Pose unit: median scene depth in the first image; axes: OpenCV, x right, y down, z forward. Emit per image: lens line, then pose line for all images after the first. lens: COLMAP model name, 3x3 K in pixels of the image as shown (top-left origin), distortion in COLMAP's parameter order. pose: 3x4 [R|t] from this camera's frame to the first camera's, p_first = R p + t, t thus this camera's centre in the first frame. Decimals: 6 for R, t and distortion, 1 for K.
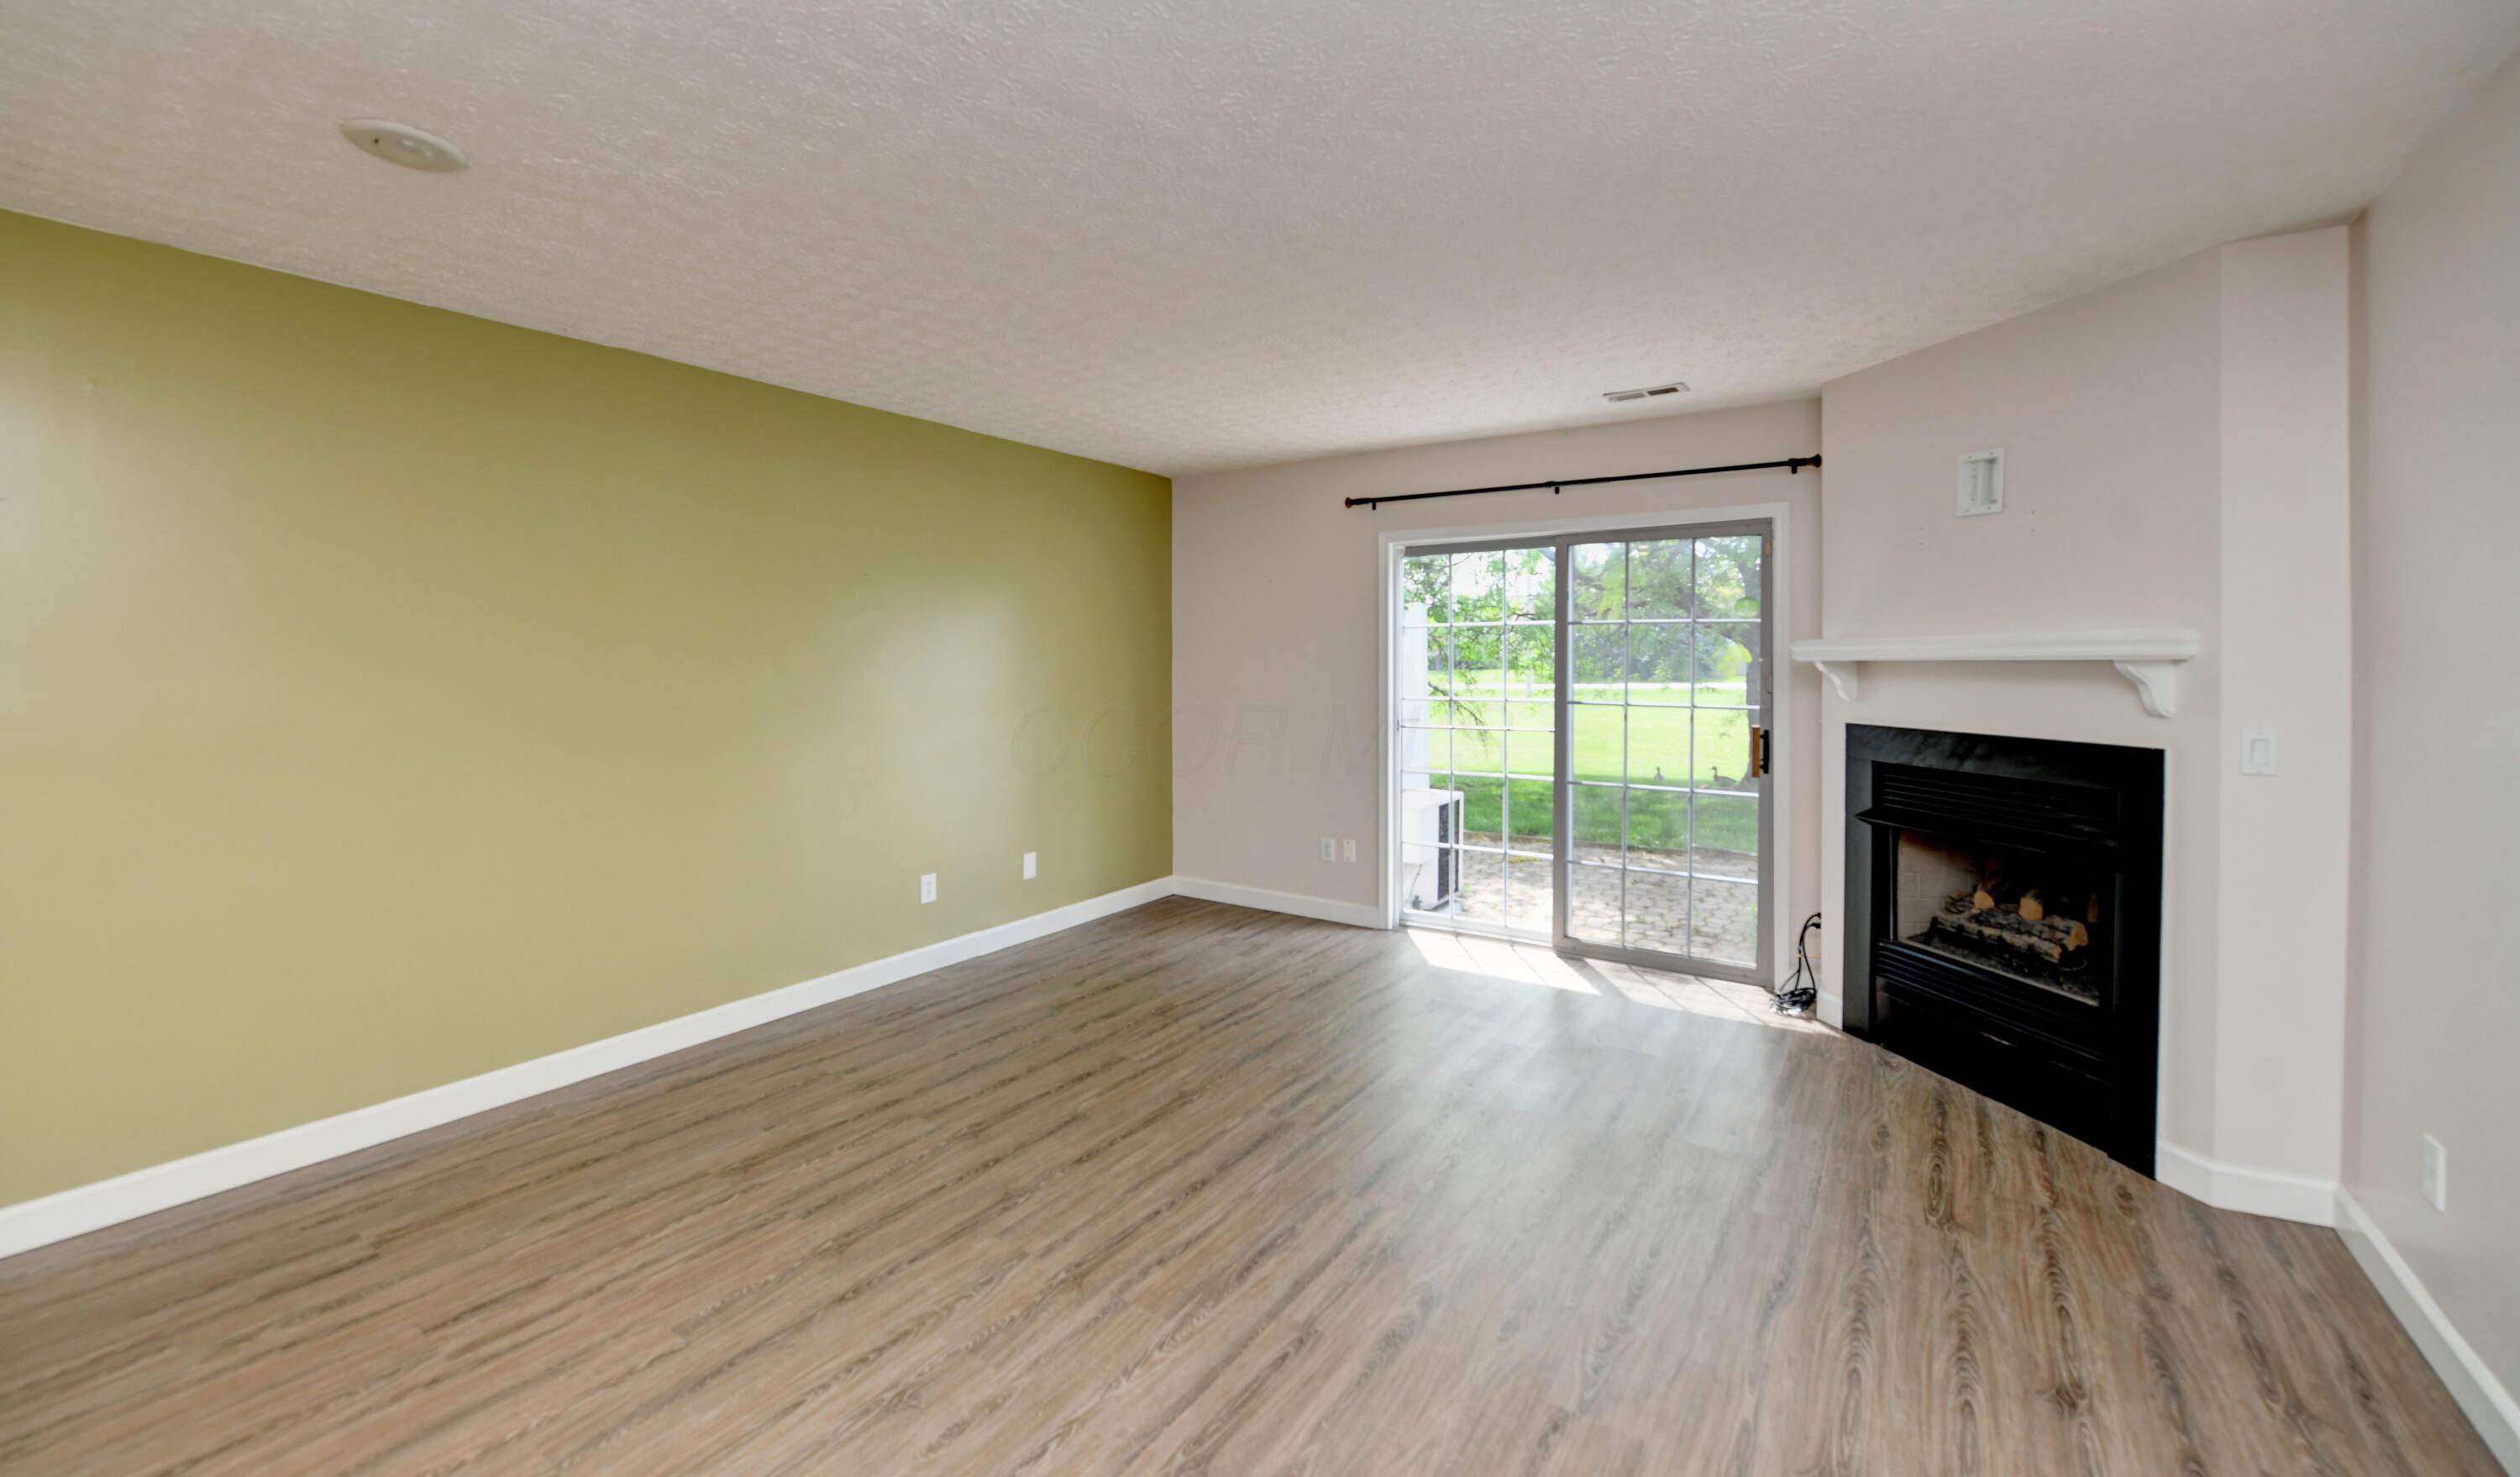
lens RADIAL K [[1013.0, 0, 1238.5], [0, 1013.0, 656.7], [0, 0, 1]] dist [-0.016994, -0.001673]
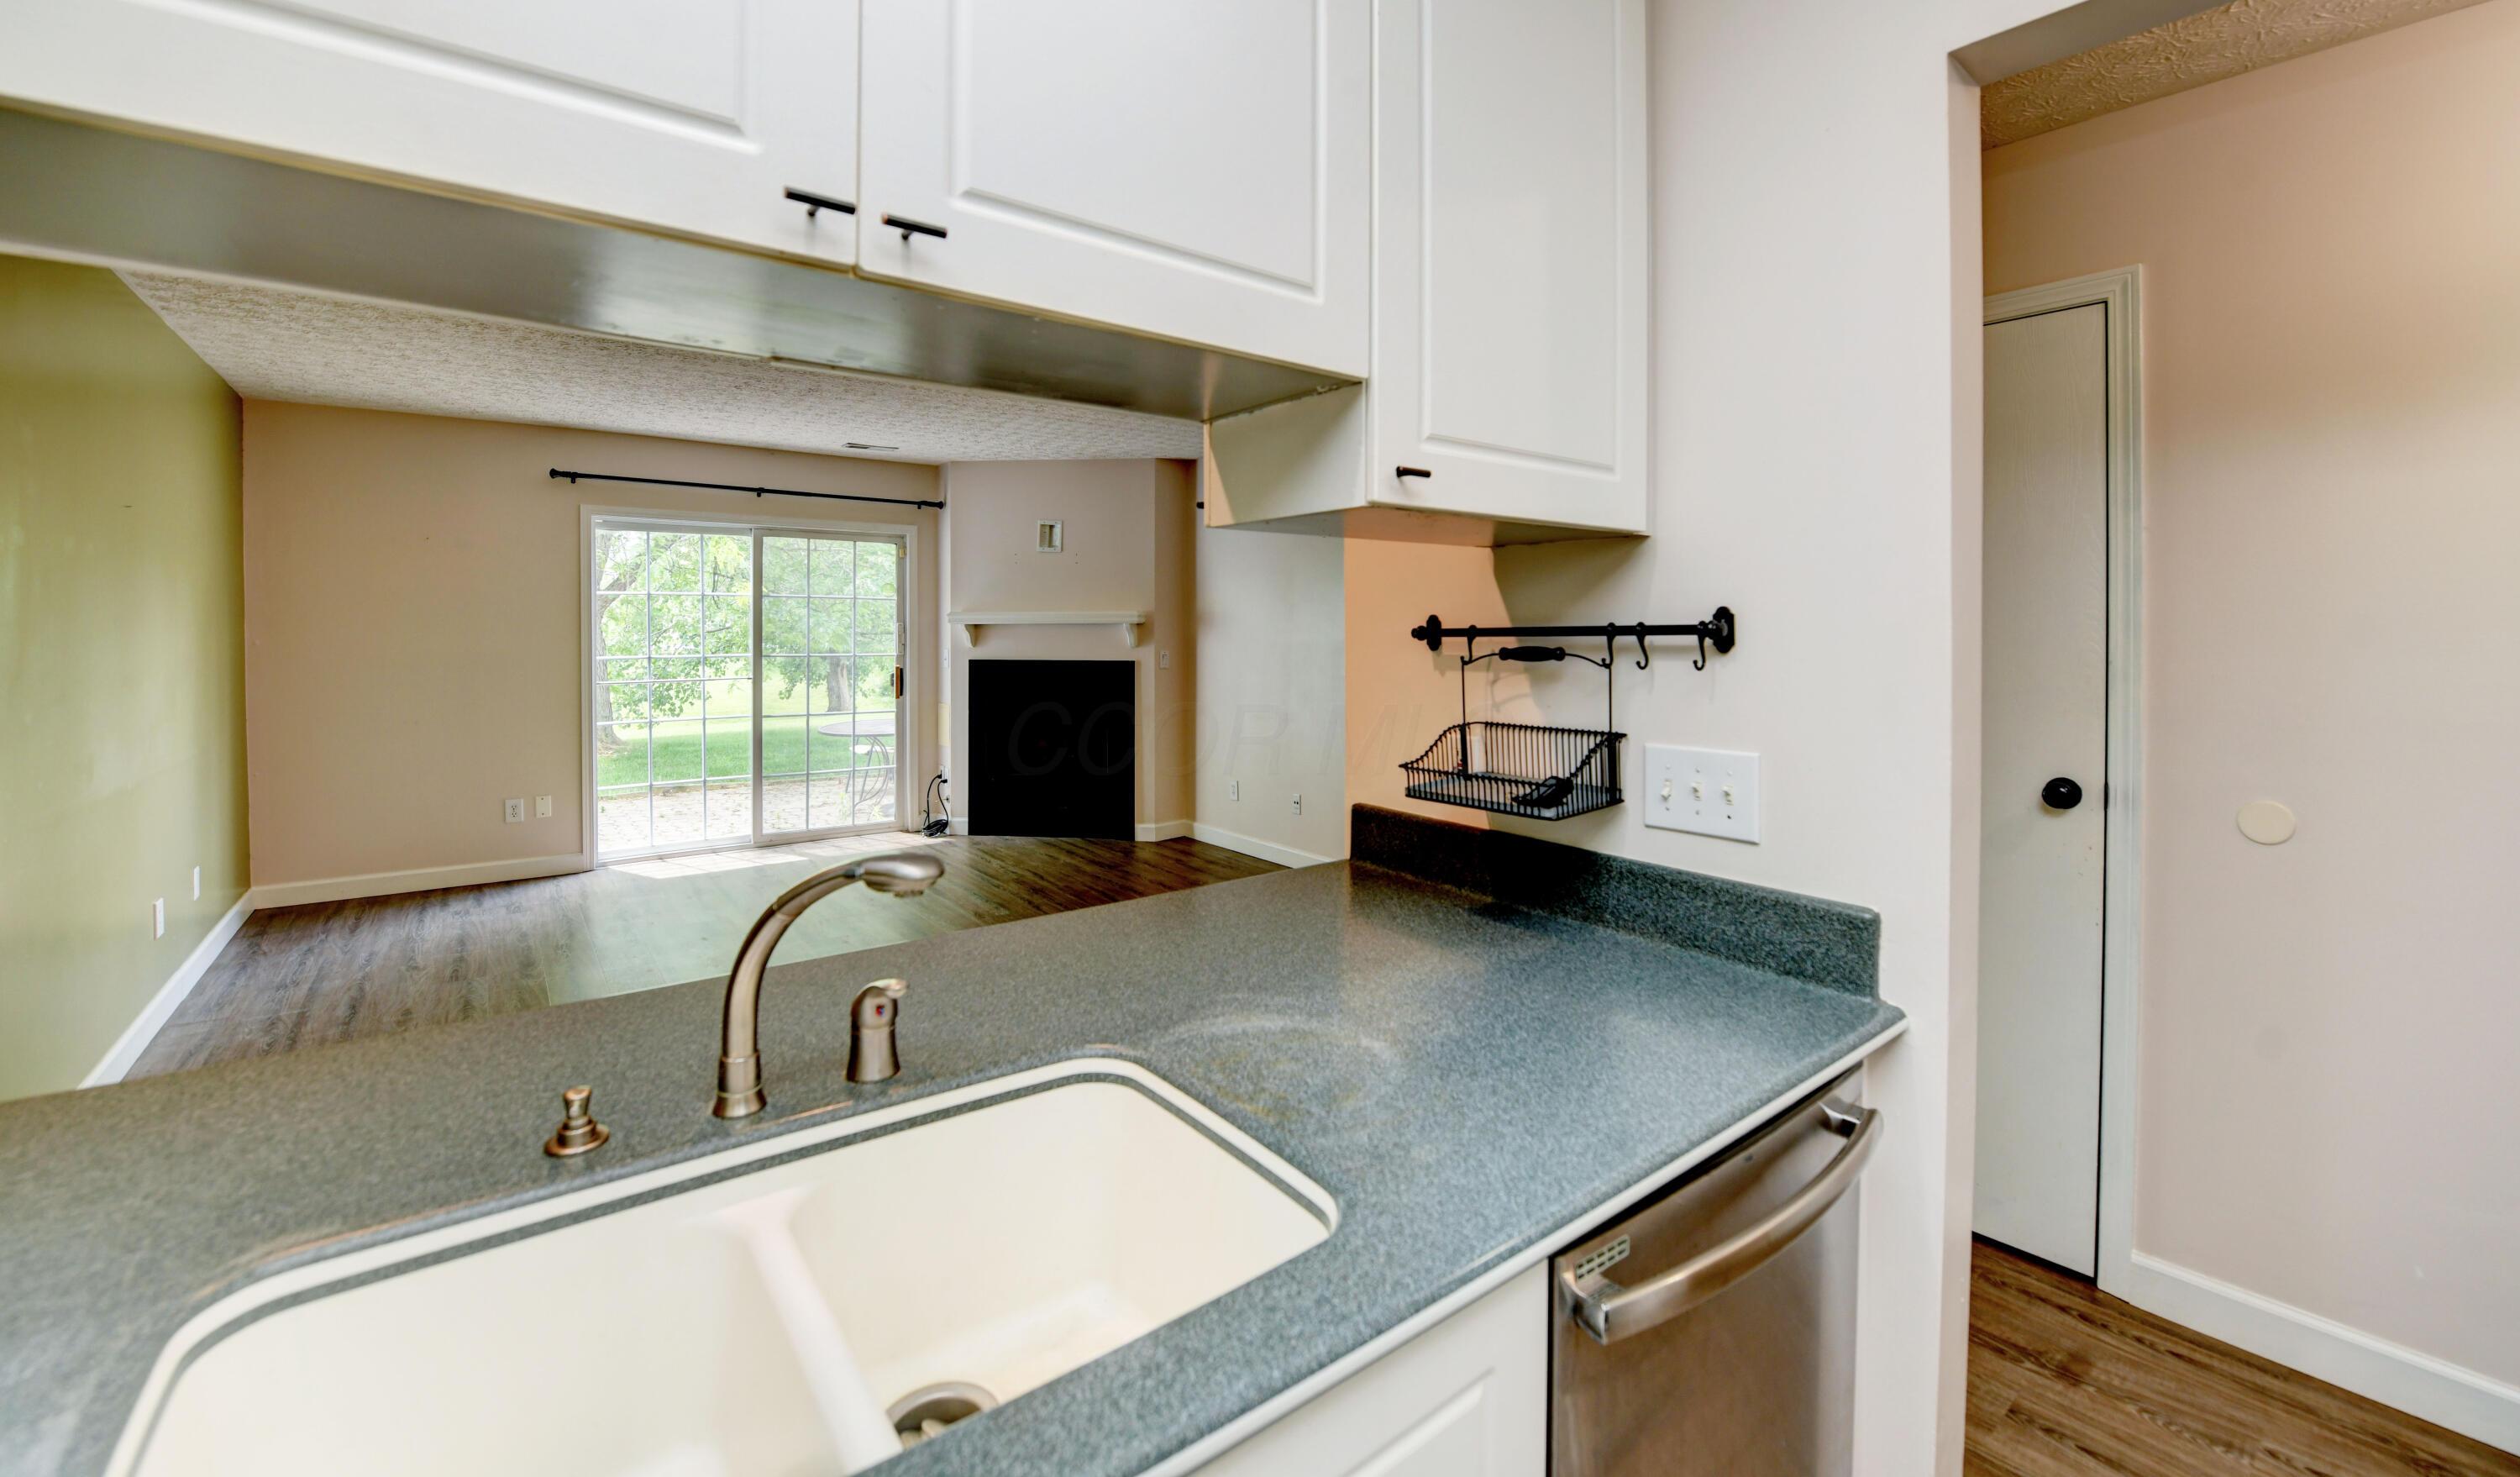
lens RADIAL K [[1013.0, 0, 1270.7], [0, 1013.0, 635.2], [0, 0, 1]] dist [-0.016994, -0.001673]
pose [[0.299996, -0.007048, 0.953914, -1.088632], [-0.001652, 0.999967, 0.007908, 0.009500], [-0.953939, -0.003948, 0.299975, -0.038317]]
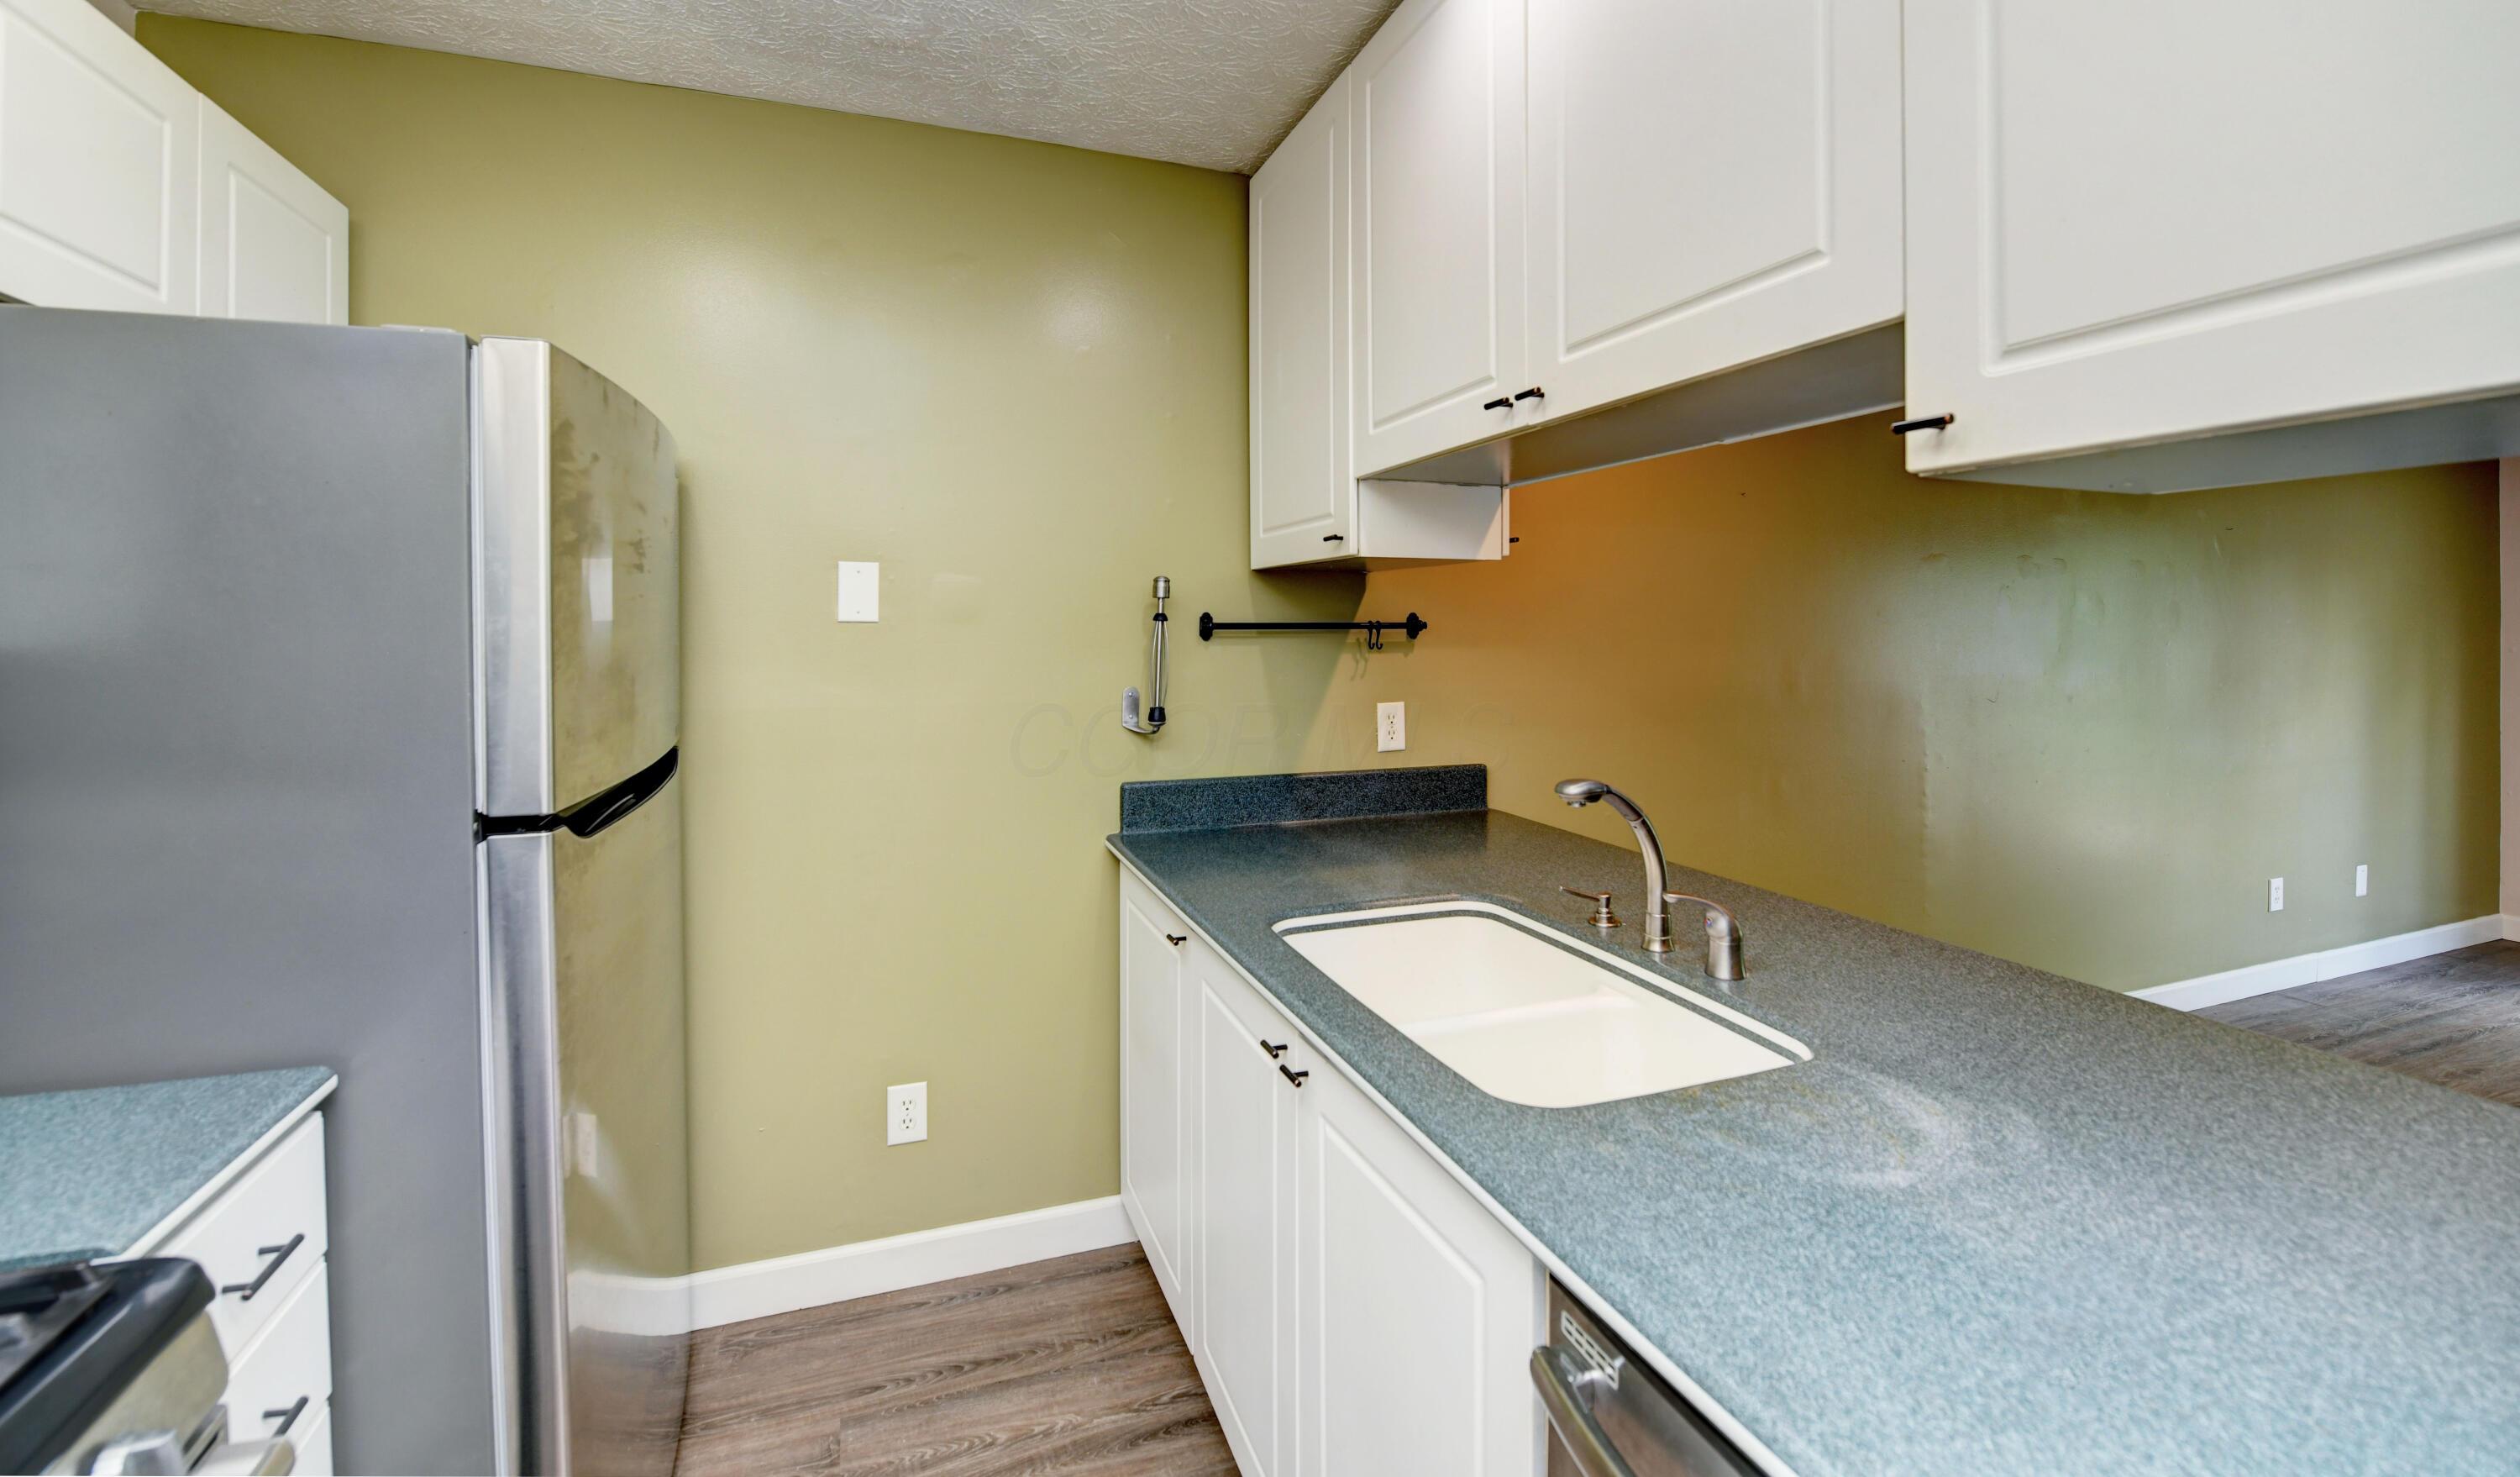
lens RADIAL K [[1050.4, 0, 1256.9], [0, 1050.4, 635.0], [0, 0, 1]] dist [-0.013904, -0.003104]
pose [[0.813062, 0.003590, -0.582166, -0.716033], [-0.000134, 0.999982, 0.005979, 0.007495], [0.582177, -0.004783, 0.813048, -0.297042]]
